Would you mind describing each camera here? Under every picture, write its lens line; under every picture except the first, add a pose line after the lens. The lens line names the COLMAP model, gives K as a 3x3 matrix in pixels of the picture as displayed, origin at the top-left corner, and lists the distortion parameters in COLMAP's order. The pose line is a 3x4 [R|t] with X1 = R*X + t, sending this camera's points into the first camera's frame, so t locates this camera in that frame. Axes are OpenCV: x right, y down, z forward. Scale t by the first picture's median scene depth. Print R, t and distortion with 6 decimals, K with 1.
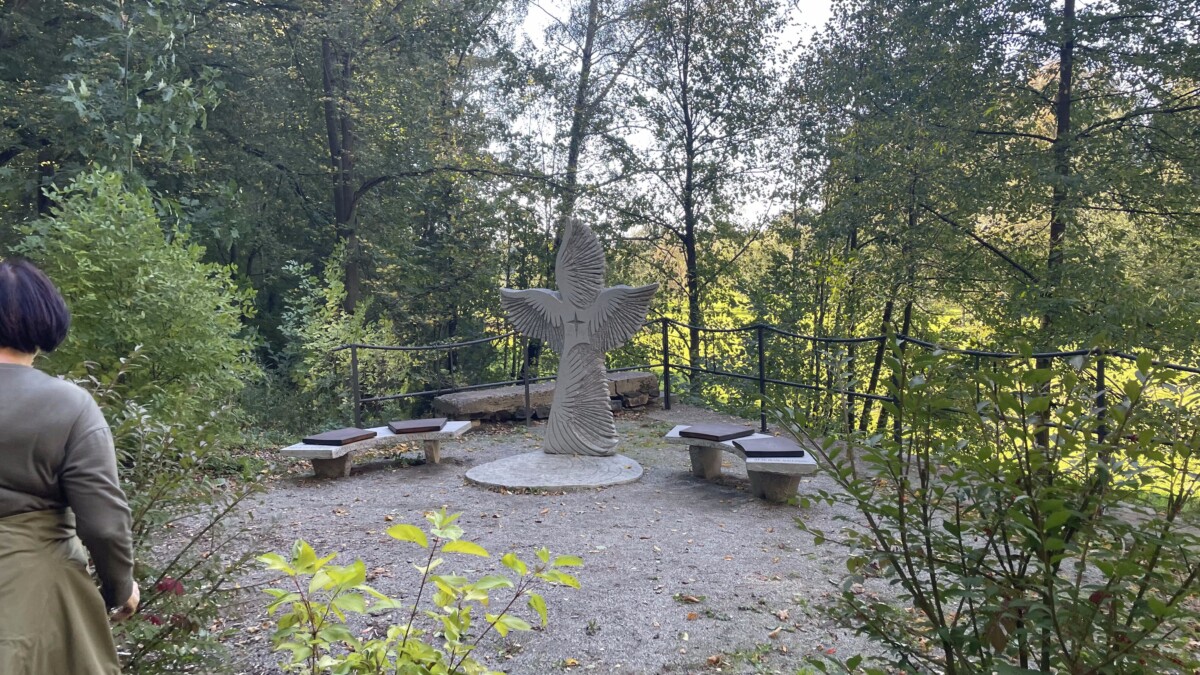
lens RADIAL K [[813.3, 0, 600.0], [0, 813.3, 337.5], [0, 0, 1]] dist [0.154484, -0.149365]
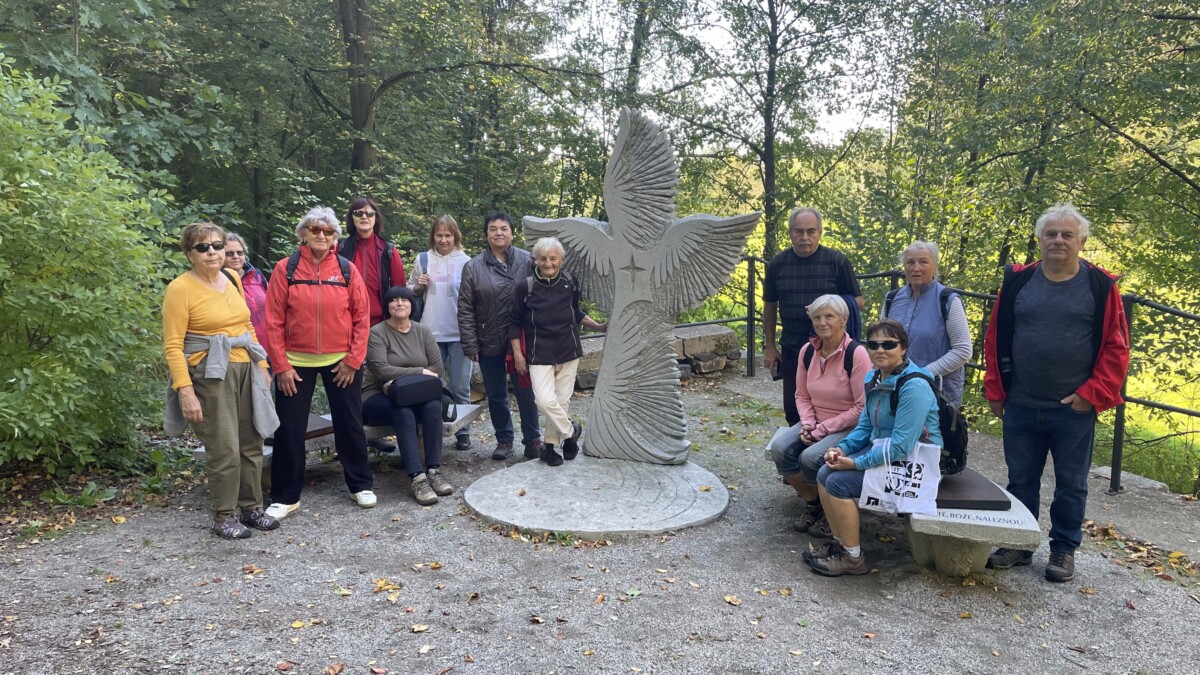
lens RADIAL K [[813.3, 0, 600.0], [0, 813.3, 337.5], [0, 0, 1]] dist [0.154484, -0.149365]
pose [[0.997256, 0.025867, -0.069366, -0.005767], [-0.019216, 0.995303, 0.094886, -0.017509], [0.071494, -0.093293, 0.993068, 0.217962]]
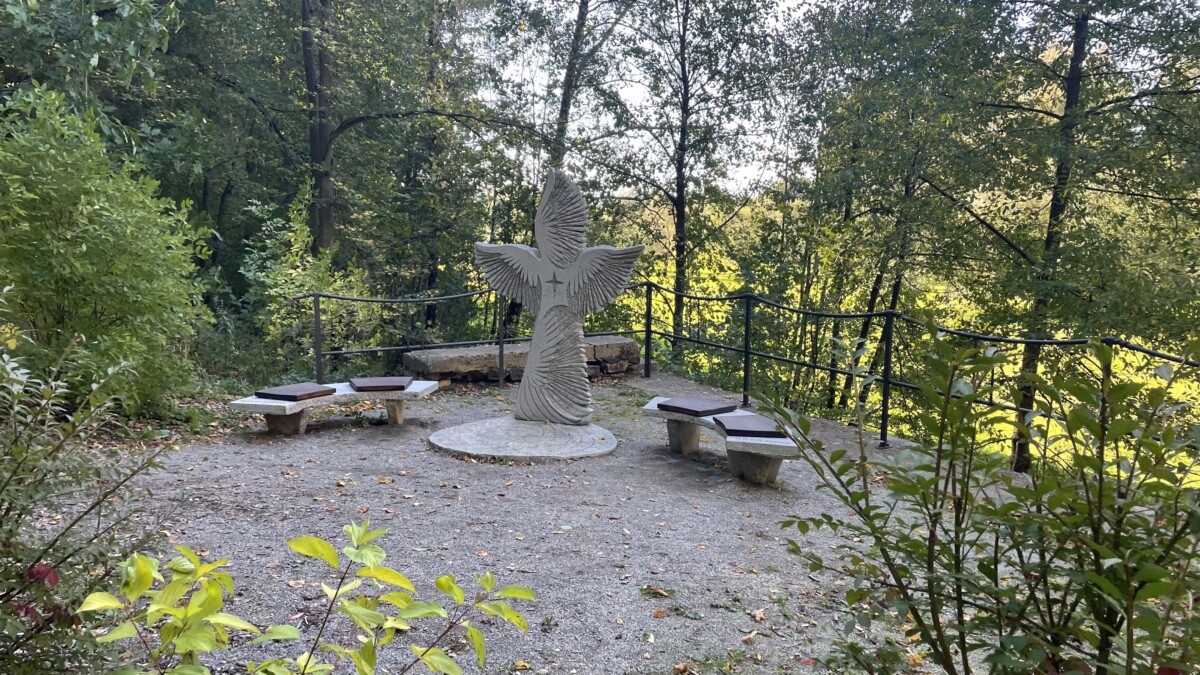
lens RADIAL K [[813.3, 0, 600.0], [0, 813.3, 337.5], [0, 0, 1]] dist [0.154484, -0.149365]
pose [[0.998548, 0.049507, 0.021234, 0.004108], [-0.050494, 0.997533, 0.048764, -0.002643], [-0.018767, -0.049766, 0.998585, 0.038562]]
